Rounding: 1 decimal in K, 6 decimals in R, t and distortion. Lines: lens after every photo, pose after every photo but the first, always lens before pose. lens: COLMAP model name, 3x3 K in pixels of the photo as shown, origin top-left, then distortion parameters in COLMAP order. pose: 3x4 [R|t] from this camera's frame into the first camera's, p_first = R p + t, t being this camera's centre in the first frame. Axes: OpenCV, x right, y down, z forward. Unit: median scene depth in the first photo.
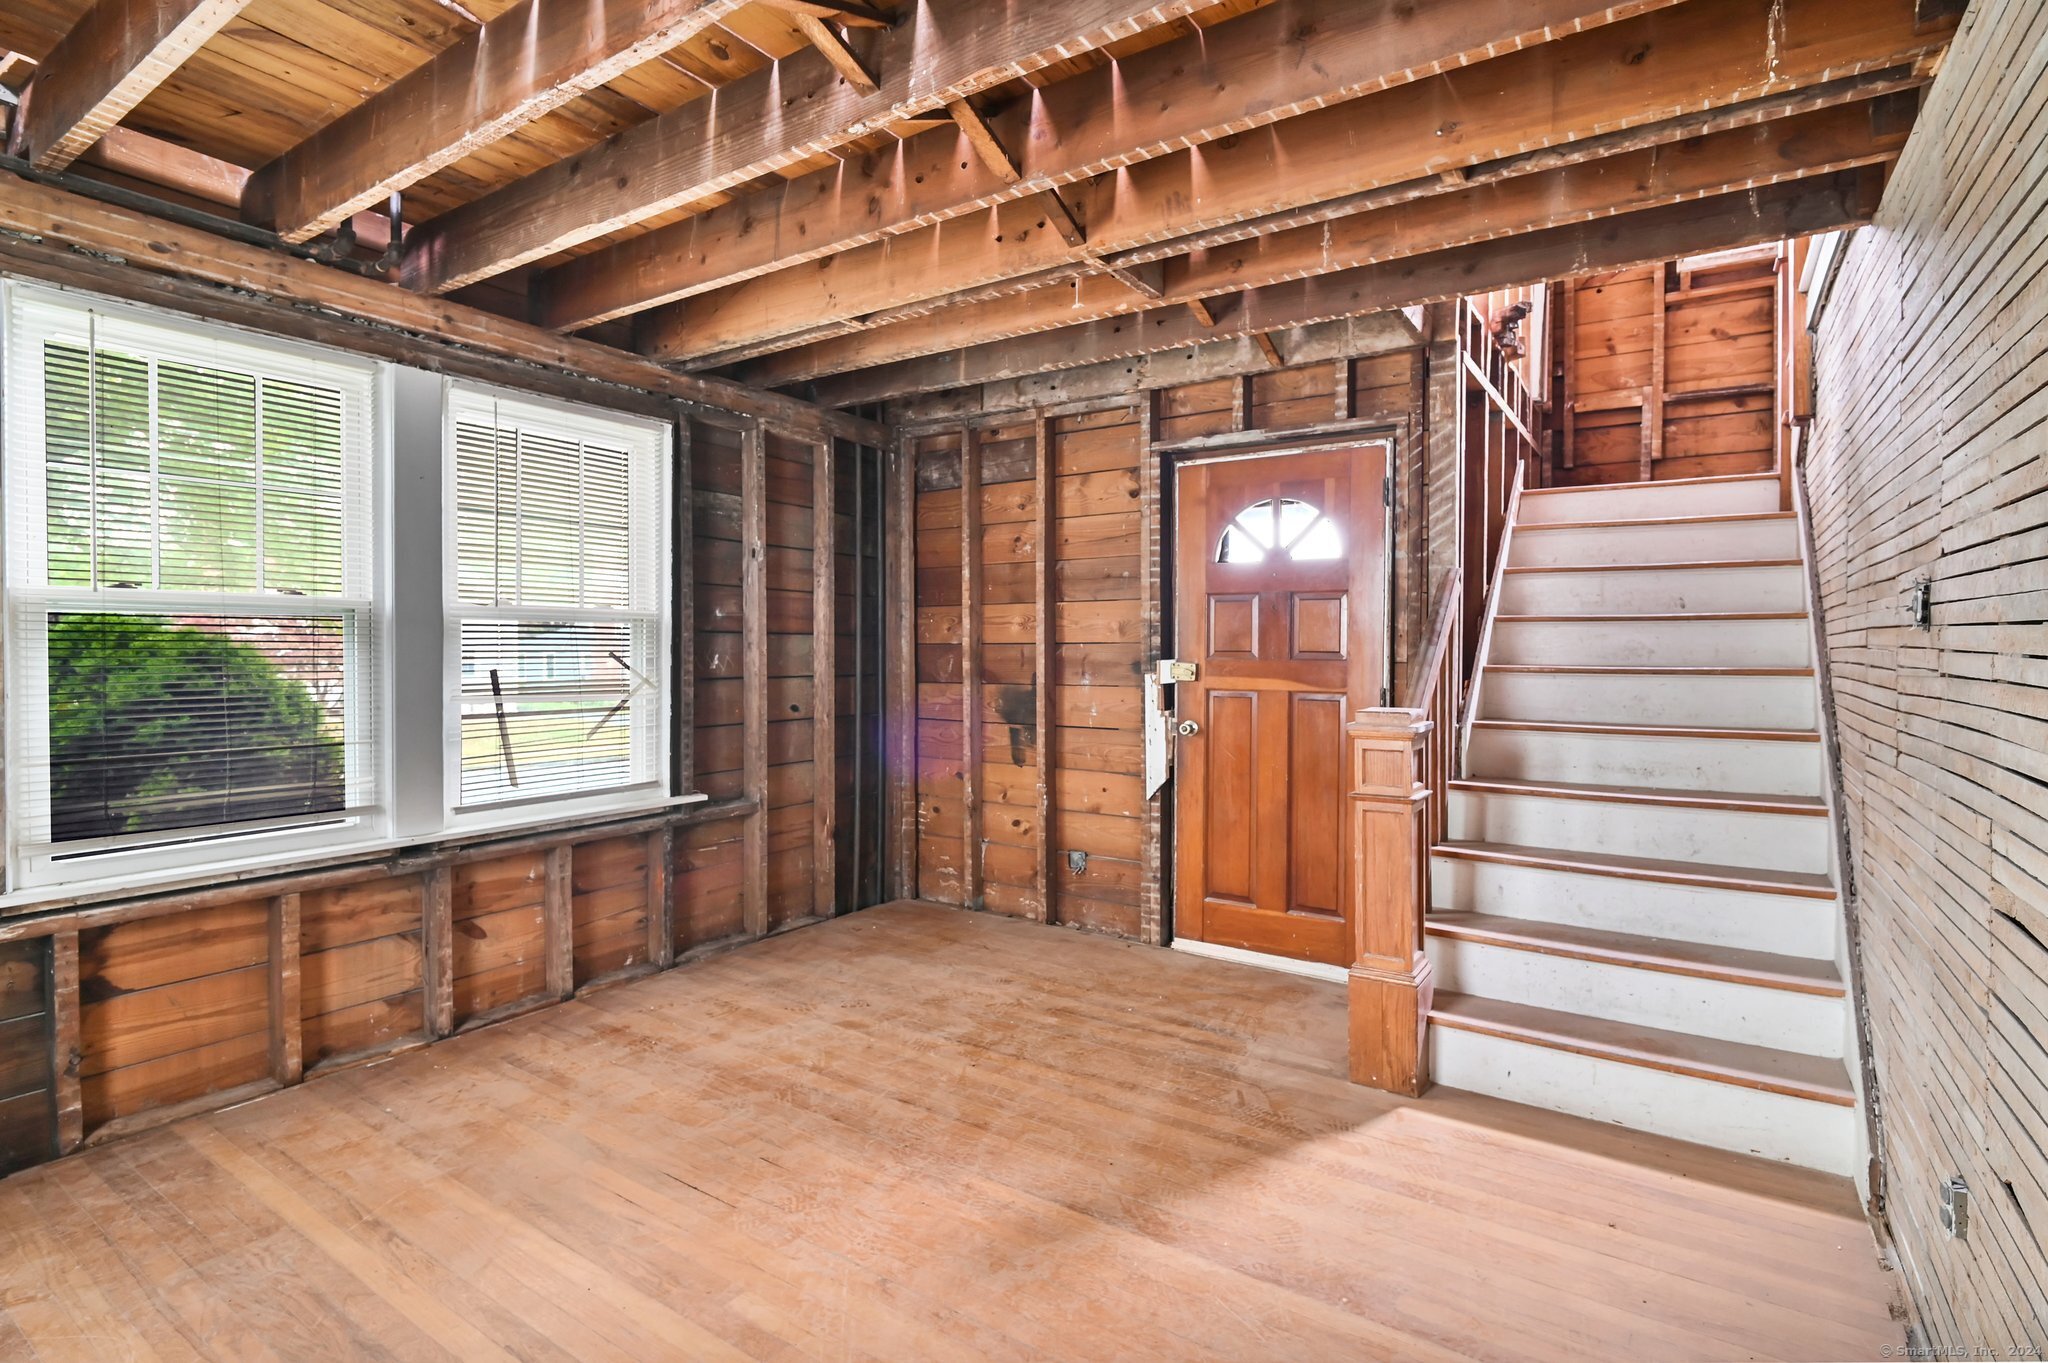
lens RADIAL K [[957.9, 0, 1033.3], [0, 957.9, 666.7], [0, 0, 1]] dist [-0.001632, -0.000706]
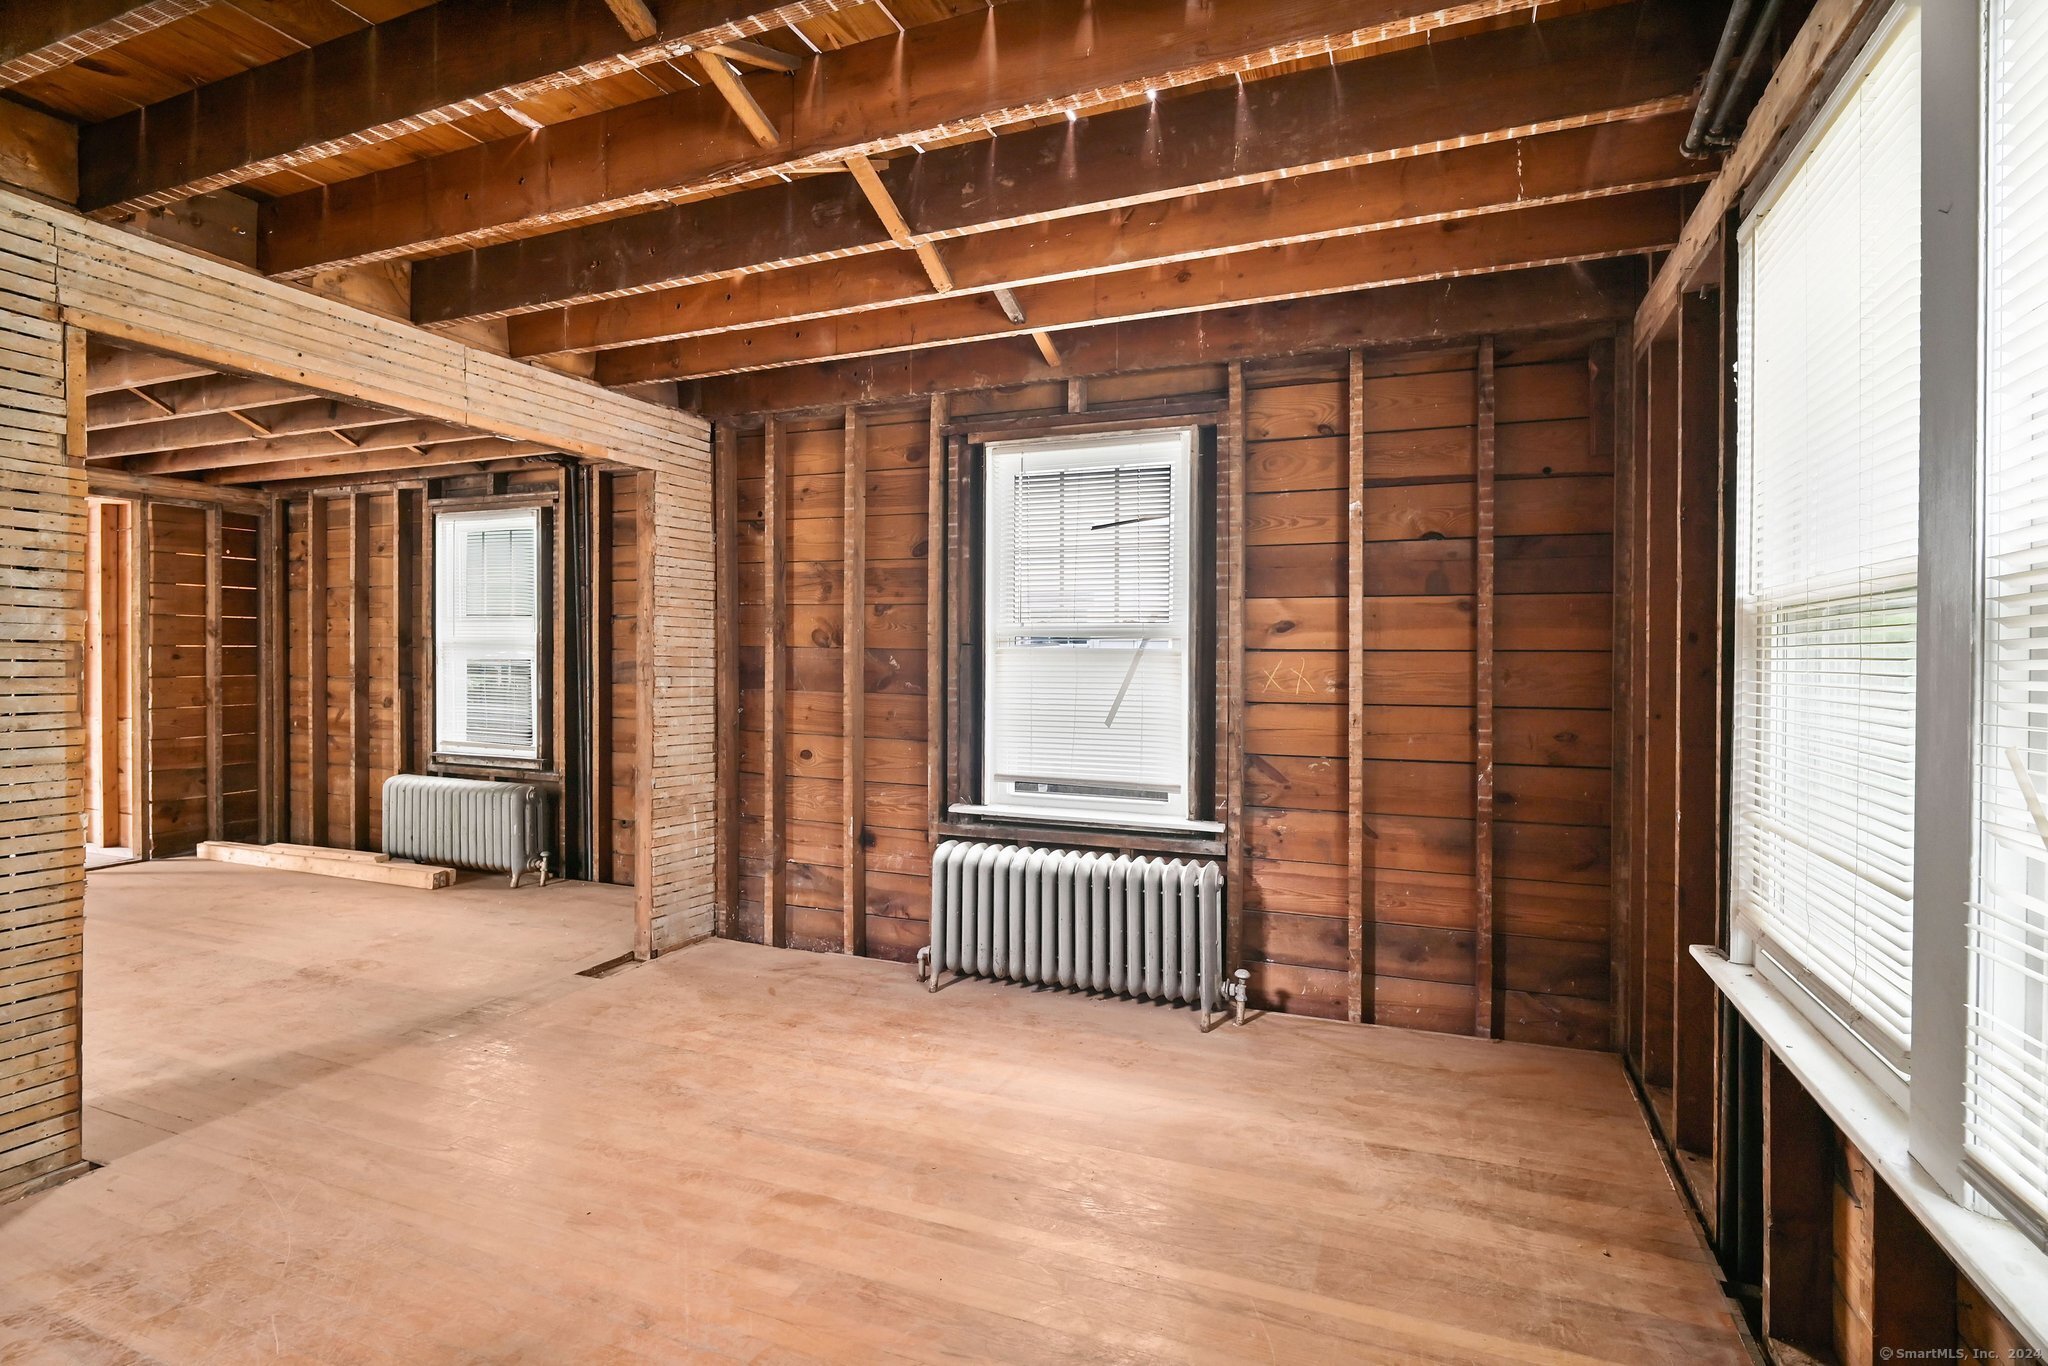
lens RADIAL K [[964.7, 0, 1046.1], [0, 964.7, 657.6], [0, 0, 1]] dist [-0.003785, -0.001262]
pose [[-0.979743, -0.007666, -0.200111, -0.203471], [-0.011357, 0.999786, 0.017300, -0.024338], [0.199936, 0.019222, -0.979620, 1.115573]]
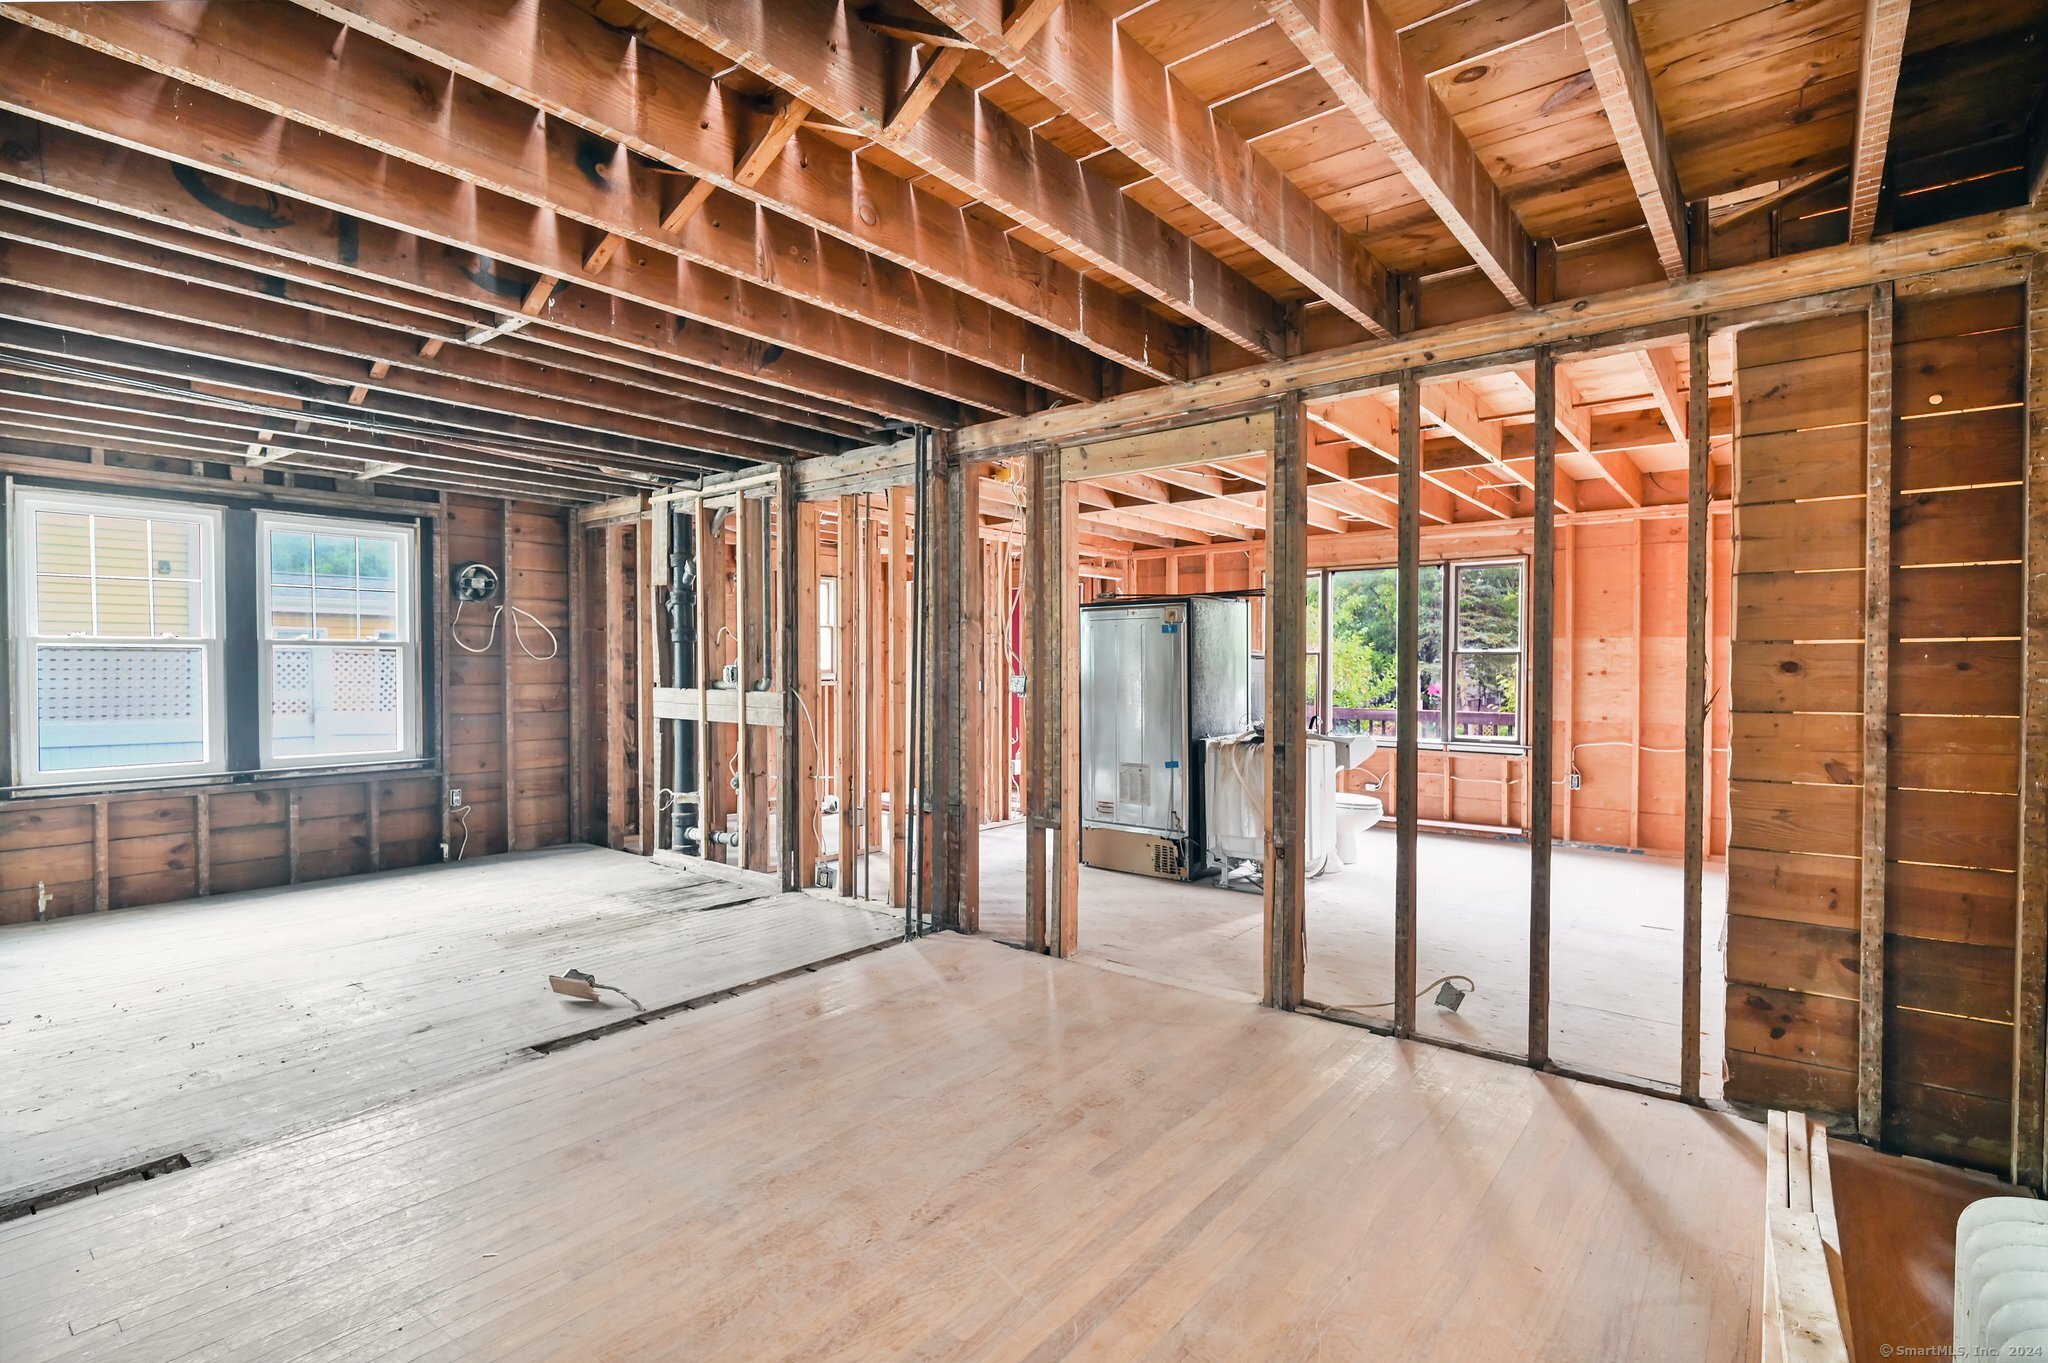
lens RADIAL K [[977.4, 0, 1049.2], [0, 977.4, 684.5], [0, 0, 1]] dist [0.000096, -0.000427]
pose [[0.094845, -0.023356, 0.995218, 0.163459], [0.017143, 0.999615, 0.021826, 0.009495], [-0.995344, 0.014991, 0.095209, -0.417005]]
